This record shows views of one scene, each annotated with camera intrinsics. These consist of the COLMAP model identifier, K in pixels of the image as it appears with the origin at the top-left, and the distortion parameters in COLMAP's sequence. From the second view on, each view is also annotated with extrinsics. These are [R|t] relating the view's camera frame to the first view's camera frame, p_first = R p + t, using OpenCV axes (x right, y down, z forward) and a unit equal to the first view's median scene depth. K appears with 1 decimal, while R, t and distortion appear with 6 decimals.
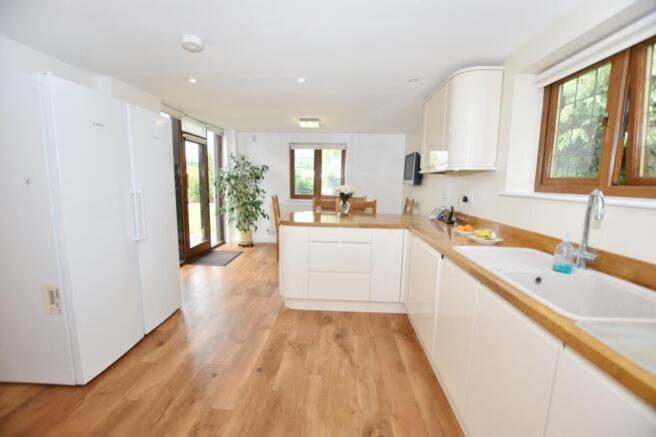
lens RADIAL K [[288.1, 0, 327.8], [0, 288.1, 222.2], [0, 0, 1]] dist [-0.025654, 0.000044]
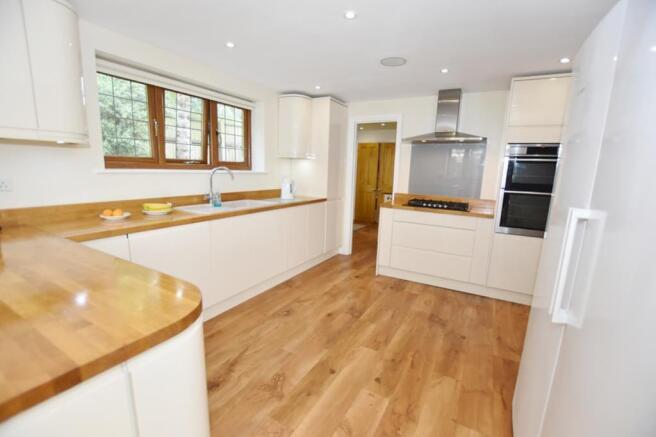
lens RADIAL K [[288.1, 0, 327.8], [0, 288.1, 222.2], [0, 0, 1]] dist [-0.025654, 0.000044]
pose [[-0.893222, -0.128956, 0.430726, -0.623204], [0.012526, 0.950477, 0.310541, -0.271755], [-0.449441, 0.282778, -0.847372, 1.826481]]
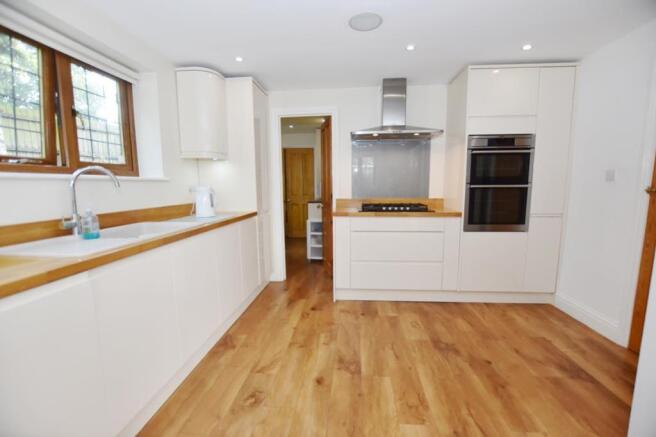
lens RADIAL K [[288.1, 0, 327.8], [0, 288.1, 222.2], [0, 0, 1]] dist [-0.025654, 0.000044]
pose [[-0.999085, -0.014490, 0.040241, -0.125820], [-0.003261, 0.963927, 0.266146, -0.145593], [-0.042646, 0.265772, -0.963092, 1.505866]]
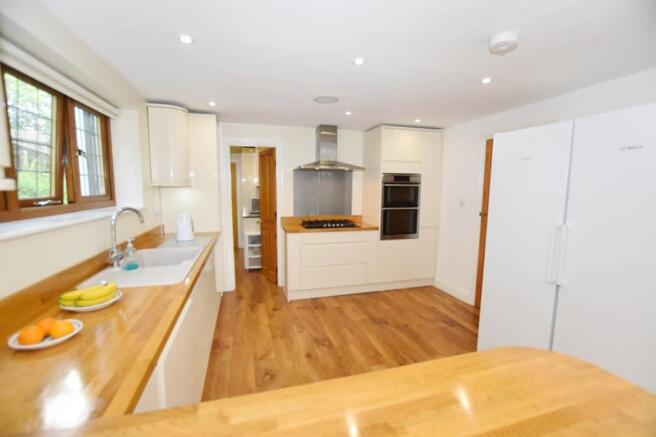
lens RADIAL K [[288.1, 0, 327.8], [0, 288.1, 222.2], [0, 0, 1]] dist [-0.025654, 0.000044]
pose [[-0.945978, 0.013975, -0.323928, 0.277185], [-0.068934, 0.967560, 0.243055, -0.322729], [0.316817, 0.252254, -0.914328, 1.833795]]
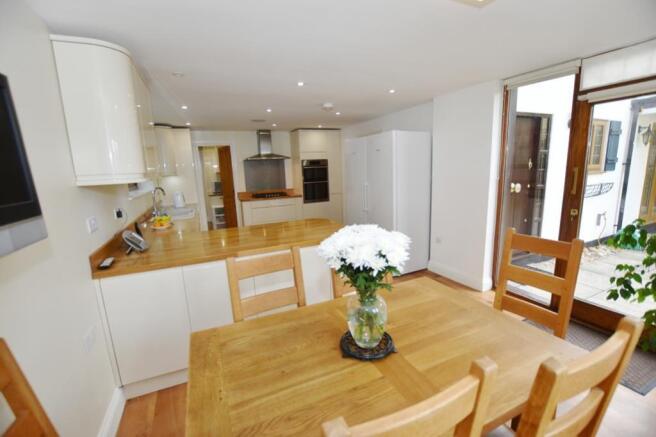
lens RADIAL K [[288.1, 0, 327.8], [0, 288.1, 222.2], [0, 0, 1]] dist [-0.025654, 0.000044]
pose [[-0.890542, 0.103561, -0.442955, 0.473860], [-0.039391, 0.952528, 0.301891, -0.512960], [0.453192, 0.286295, -0.844188, 3.046700]]
